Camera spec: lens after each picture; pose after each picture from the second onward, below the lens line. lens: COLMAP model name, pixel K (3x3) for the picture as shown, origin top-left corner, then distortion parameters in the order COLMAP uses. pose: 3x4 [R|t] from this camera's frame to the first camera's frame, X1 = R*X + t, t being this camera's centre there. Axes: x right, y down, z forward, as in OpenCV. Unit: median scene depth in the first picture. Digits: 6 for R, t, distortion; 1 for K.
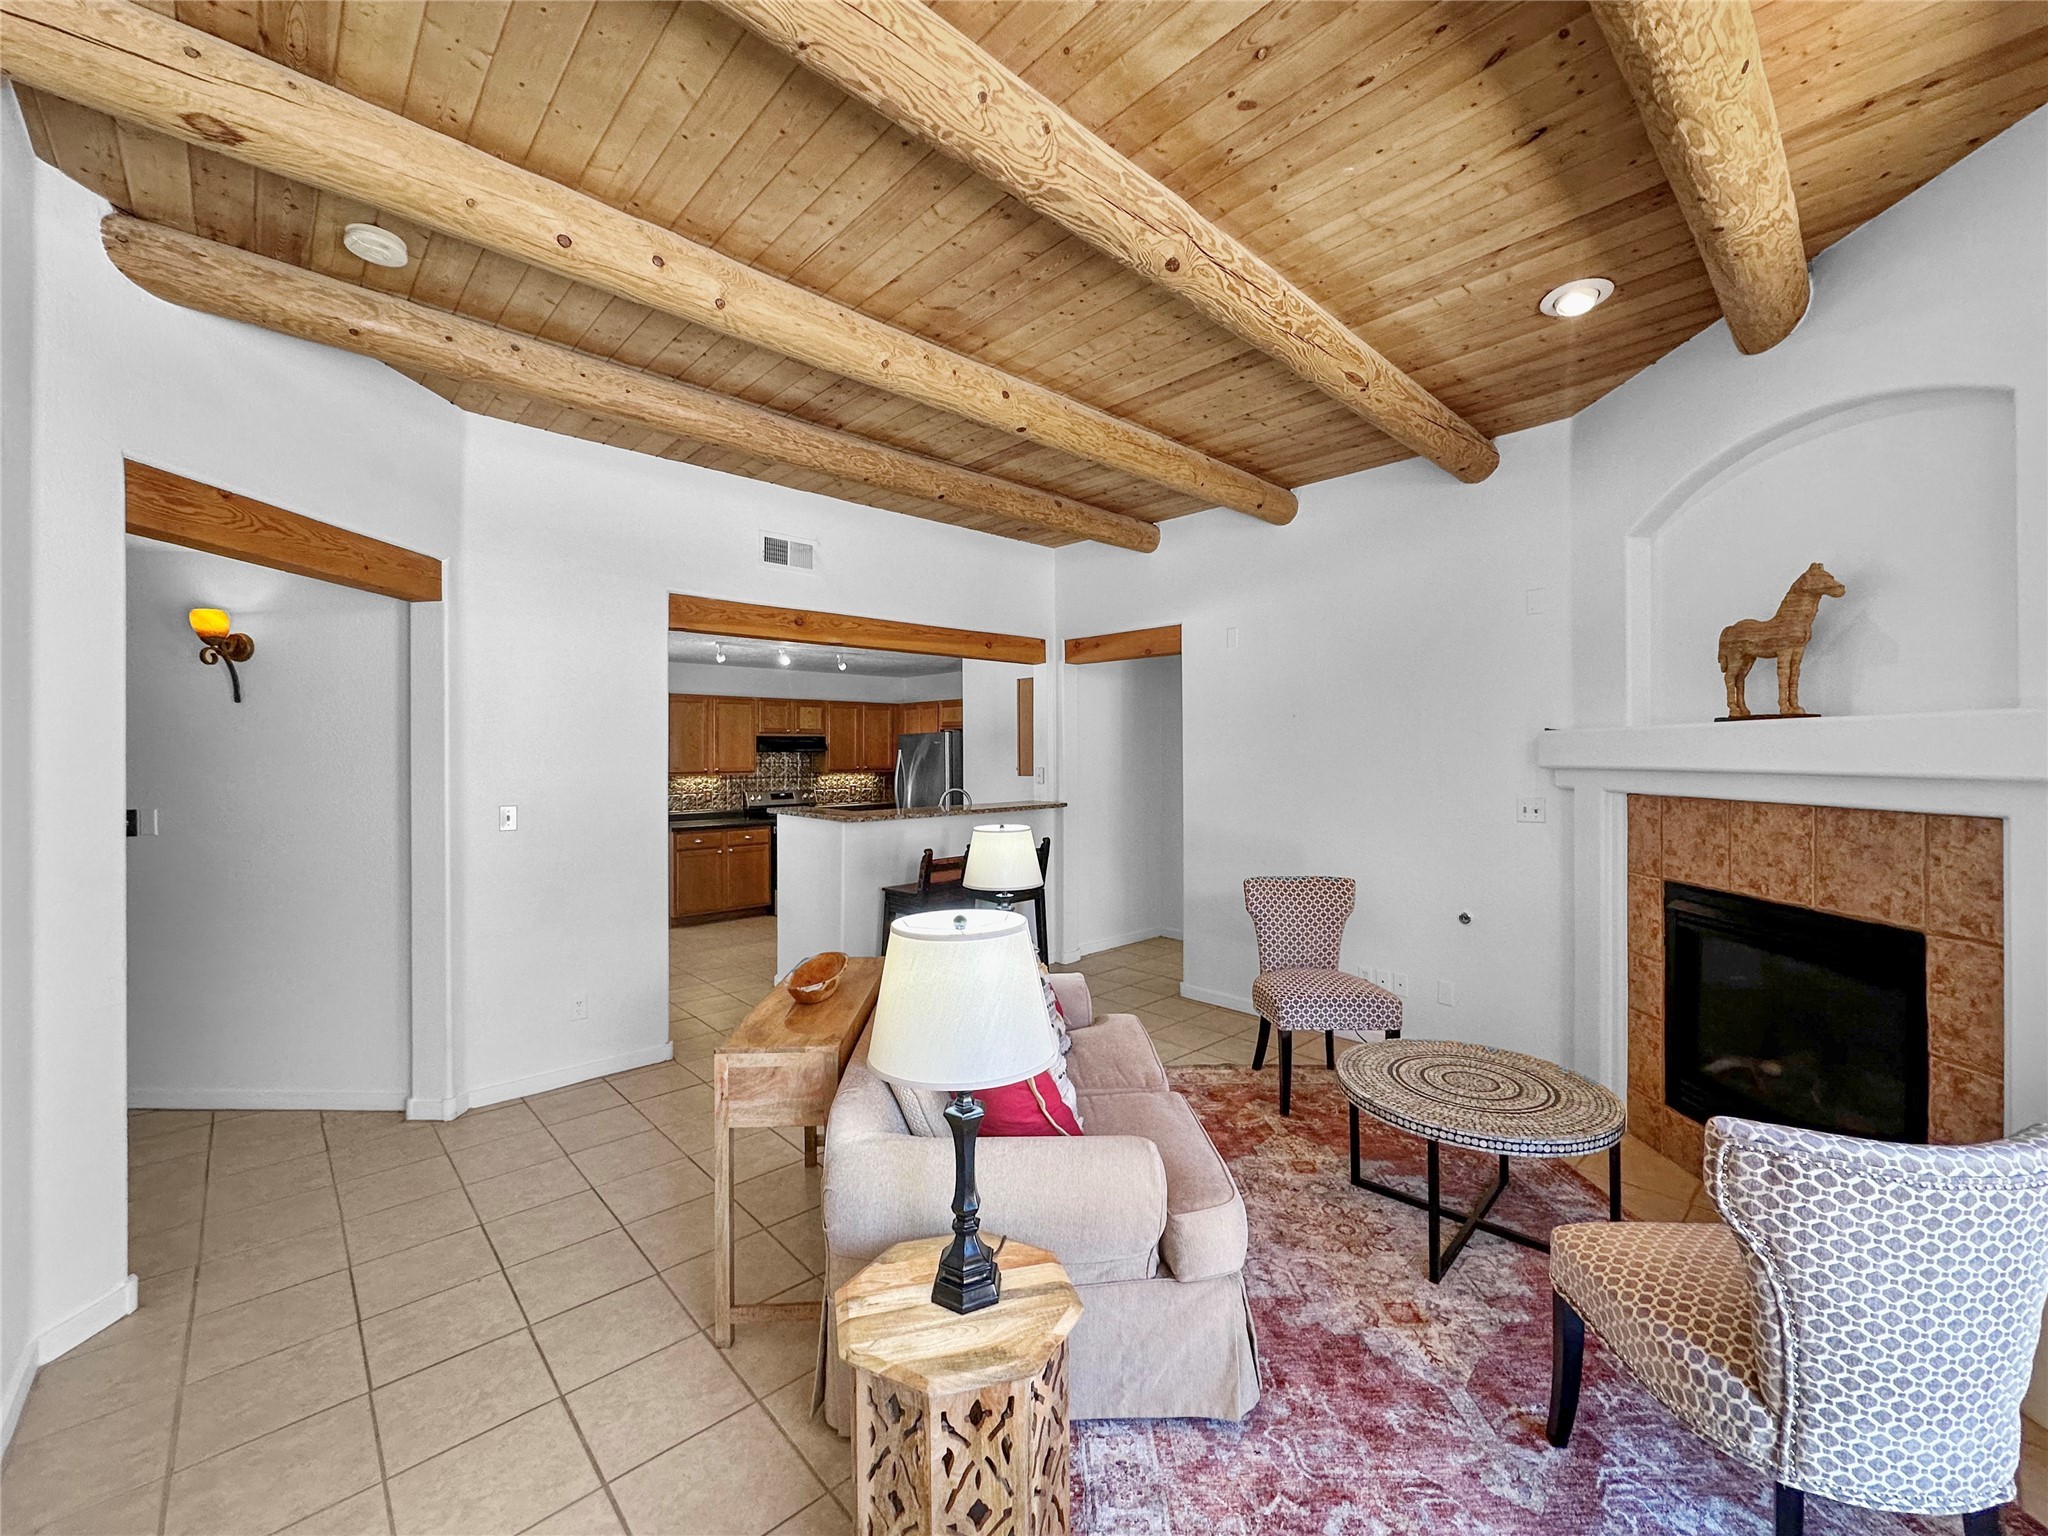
lens RADIAL K [[835.1, 0, 1022.9], [0, 835.1, 754.0], [0, 0, 1]] dist [-0.001599, -0.000009]
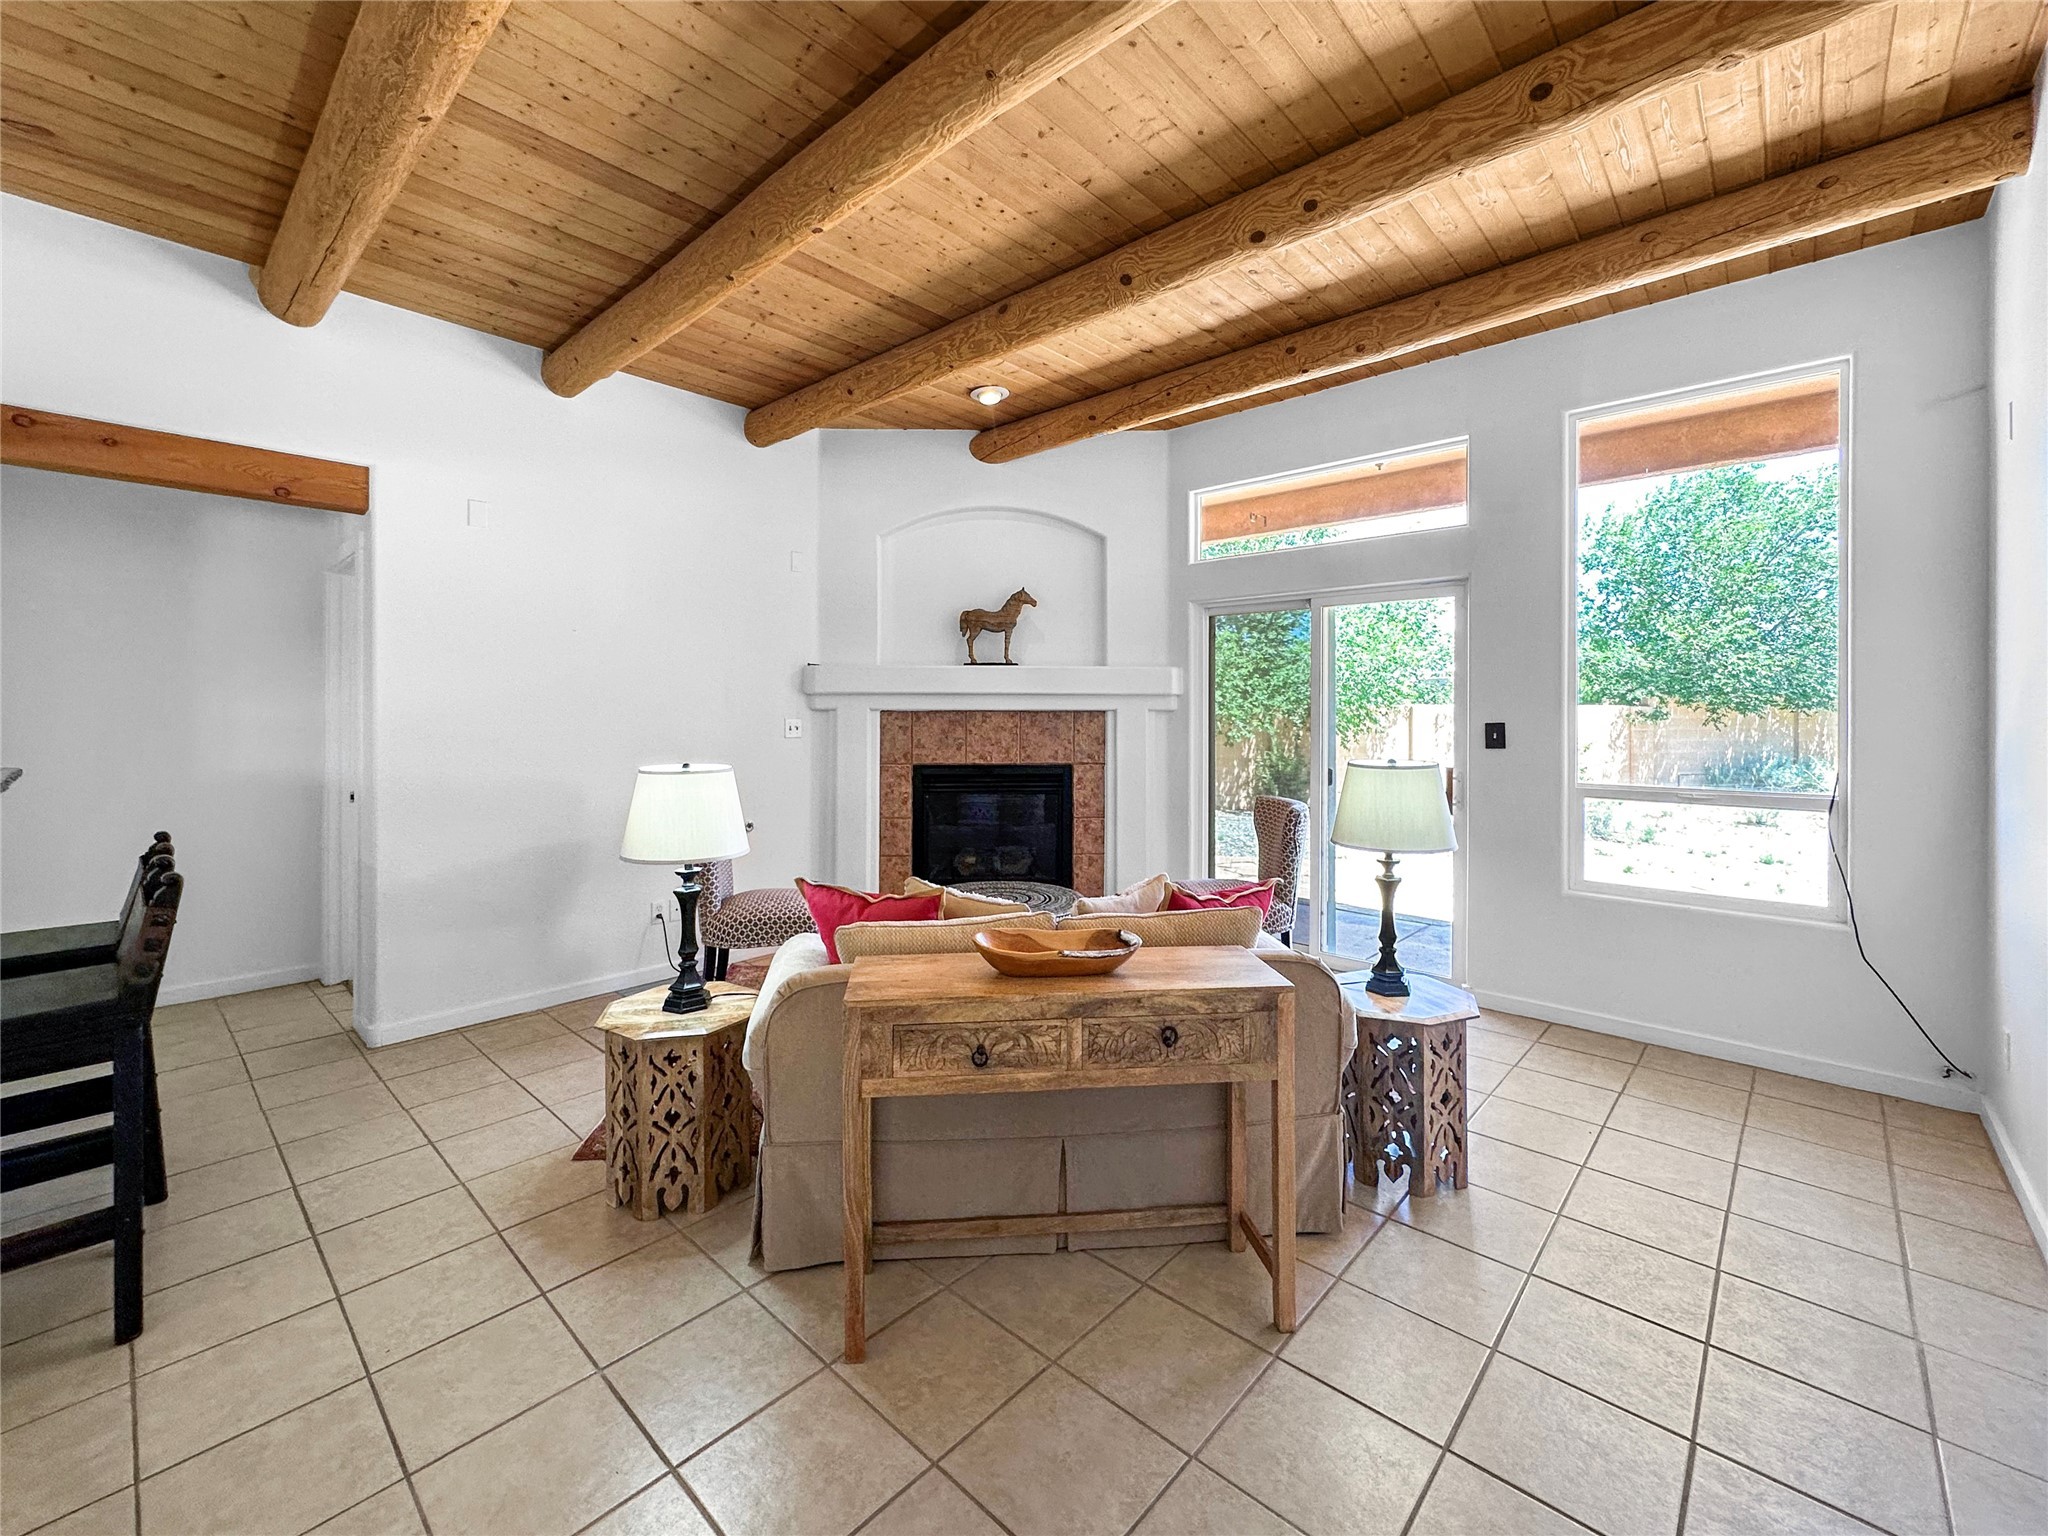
lens RADIAL K [[851.2, 0, 1017.0], [0, 851.2, 711.8], [0, 0, 1]] dist [-0.000191, 0.000099]
pose [[-0.072972, 0.002171, 0.997332, -0.964595], [-0.000775, 0.999997, -0.002234, 0.063758], [-0.997334, -0.000936, -0.072970, 1.068250]]
